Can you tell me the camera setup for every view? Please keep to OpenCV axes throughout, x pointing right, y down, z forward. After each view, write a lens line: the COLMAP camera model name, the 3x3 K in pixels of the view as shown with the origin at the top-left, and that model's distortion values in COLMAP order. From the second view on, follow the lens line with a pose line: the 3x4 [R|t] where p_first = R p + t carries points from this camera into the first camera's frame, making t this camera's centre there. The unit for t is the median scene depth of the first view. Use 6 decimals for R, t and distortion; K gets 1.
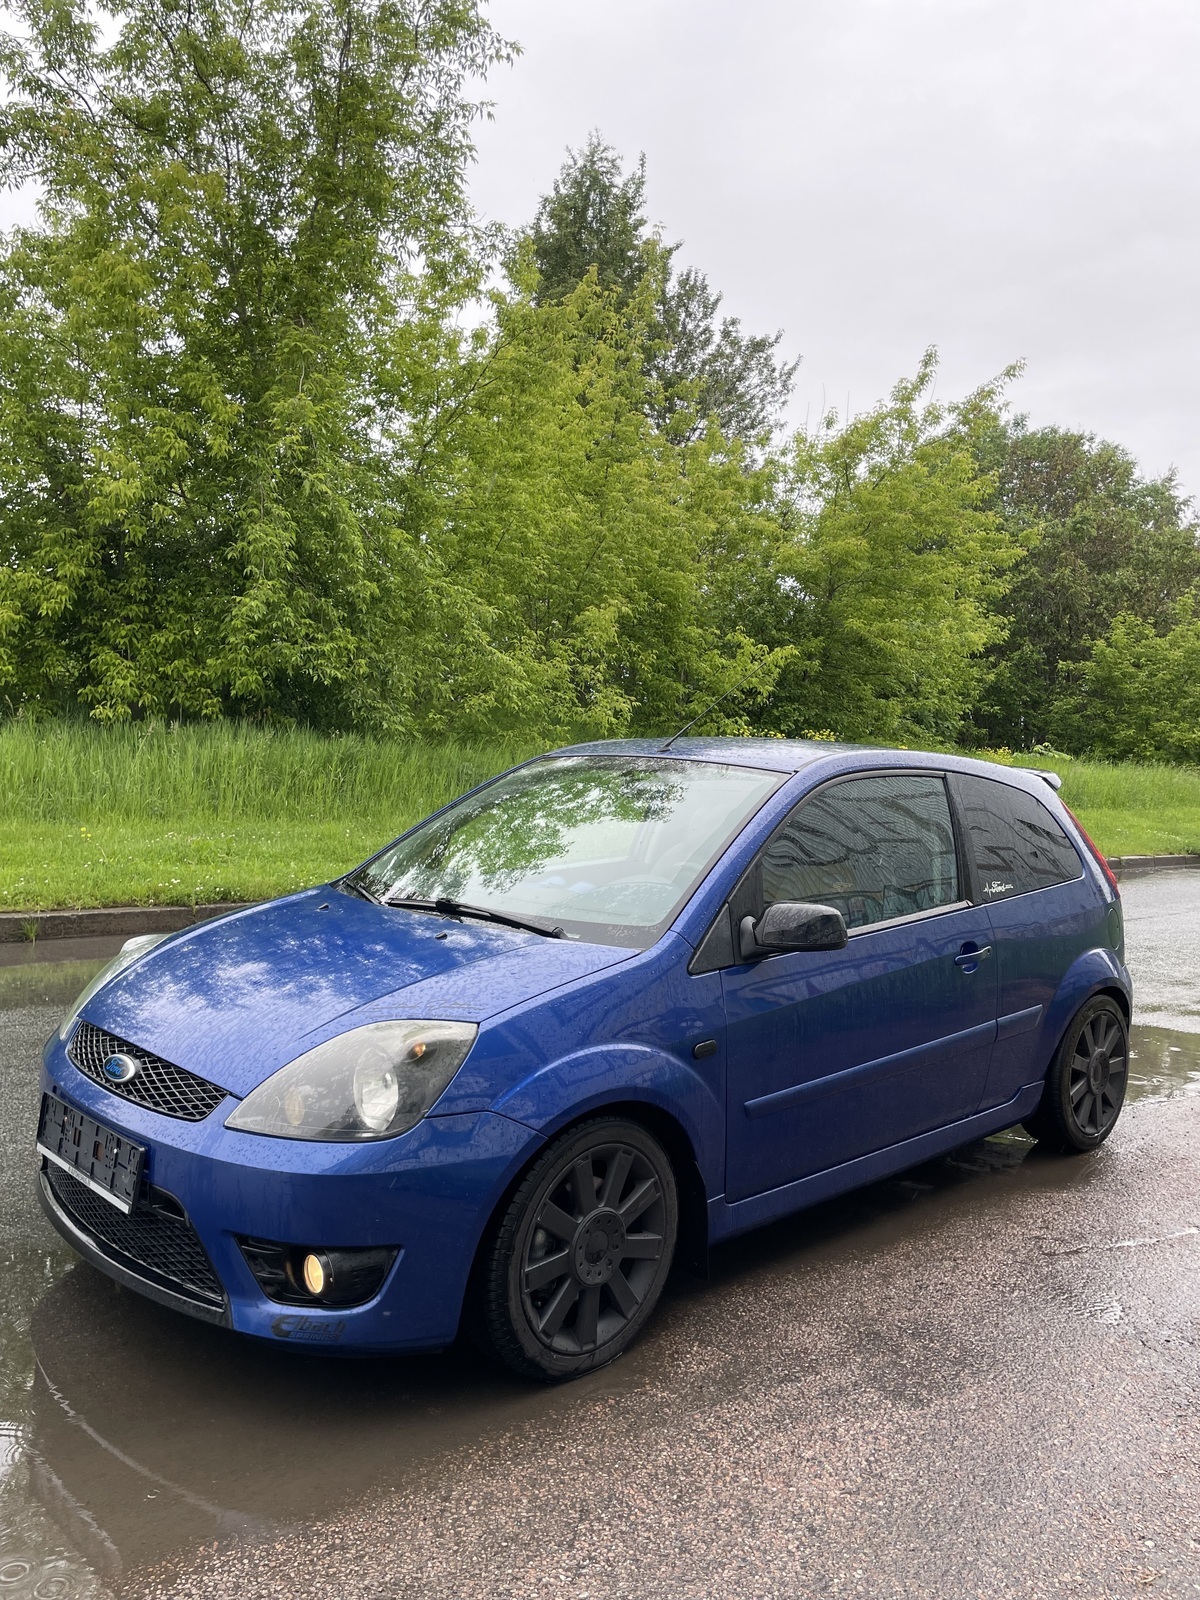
lens RADIAL K [[1223.0, 0, 603.0], [0, 1223.0, 801.8], [0, 0, 1]] dist [0.104002, -0.138400]
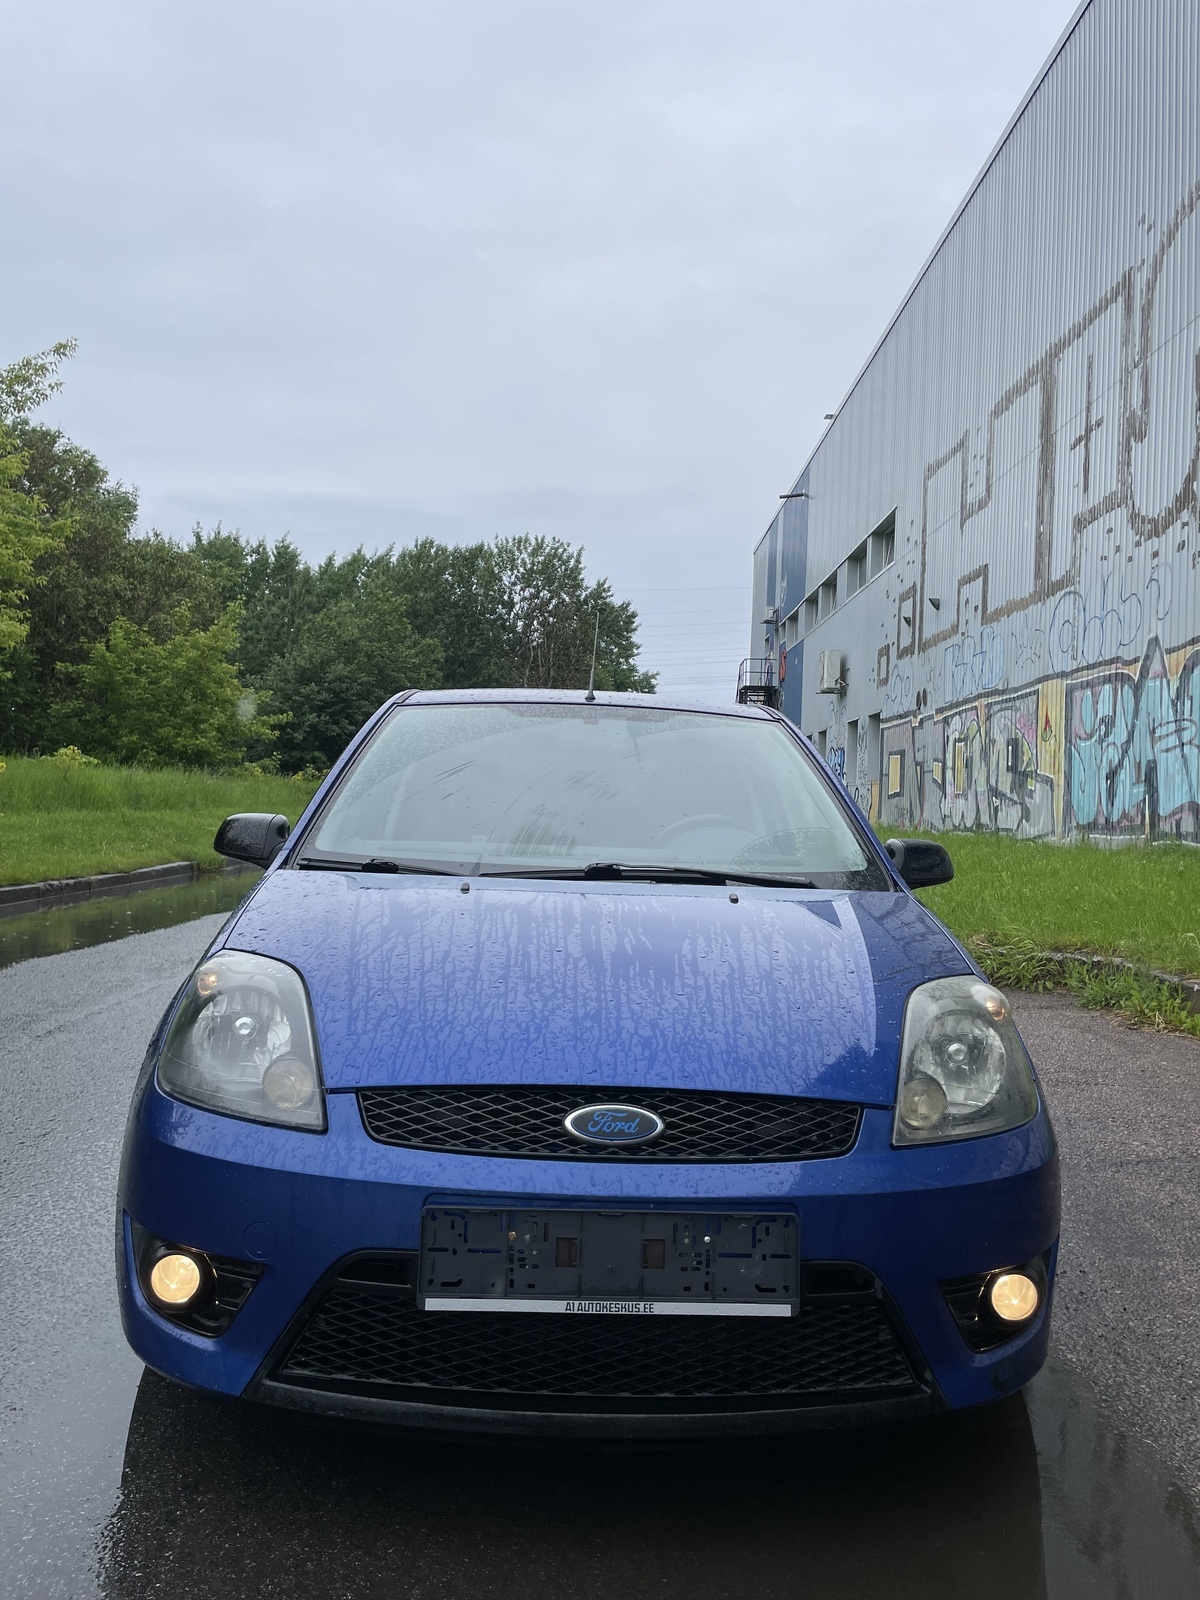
lens RADIAL K [[1223.0, 0, 603.0], [0, 1223.0, 801.8], [0, 0, 1]] dist [0.104002, -0.138400]
pose [[0.672750, -0.030245, 0.739252, -0.168953], [0.037074, 0.999287, 0.007144, 0.007912], [-0.738941, 0.022601, 0.673391, 0.110464]]
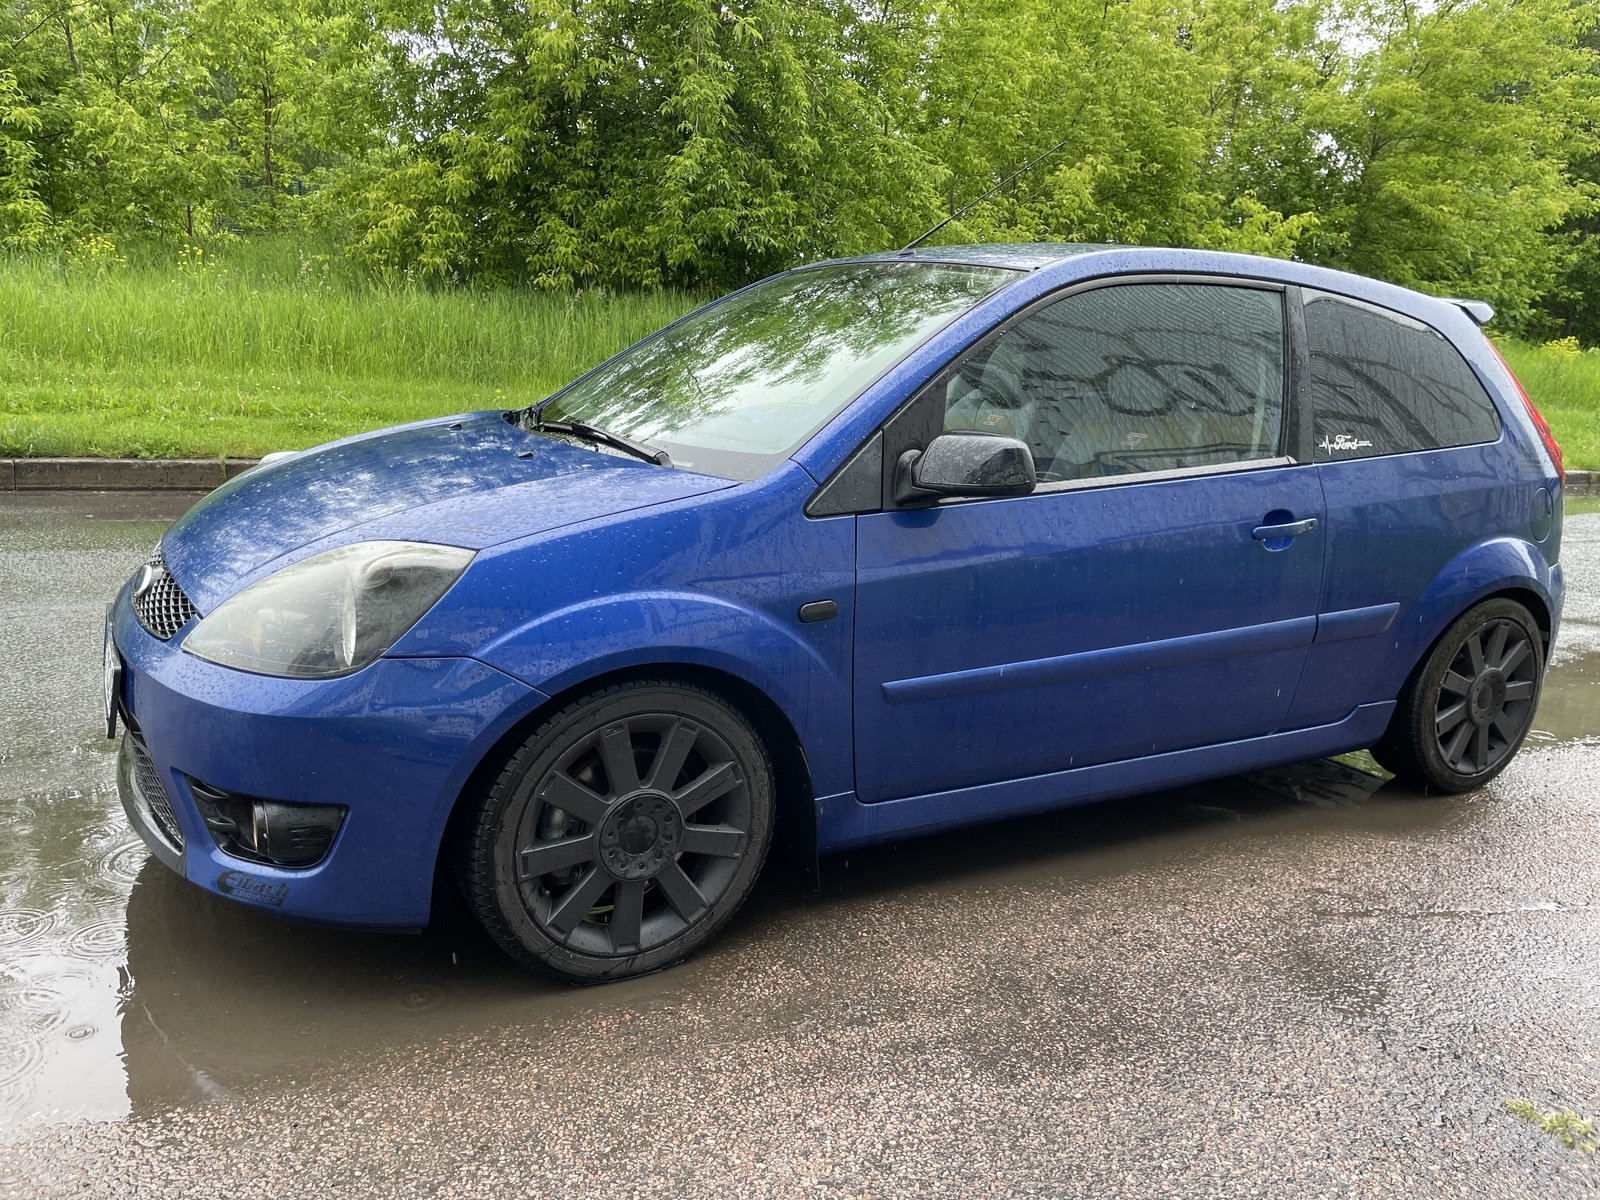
lens RADIAL K [[1223.0, 0, 803.7], [0, 1223.0, 590.3], [0, 0, 1]] dist [0.104002, -0.138400]
pose [[0.968794, 0.064664, -0.239283, 0.053568], [-0.027492, 0.987447, 0.155541, 0.014060], [0.246337, -0.144109, 0.958410, 0.053067]]
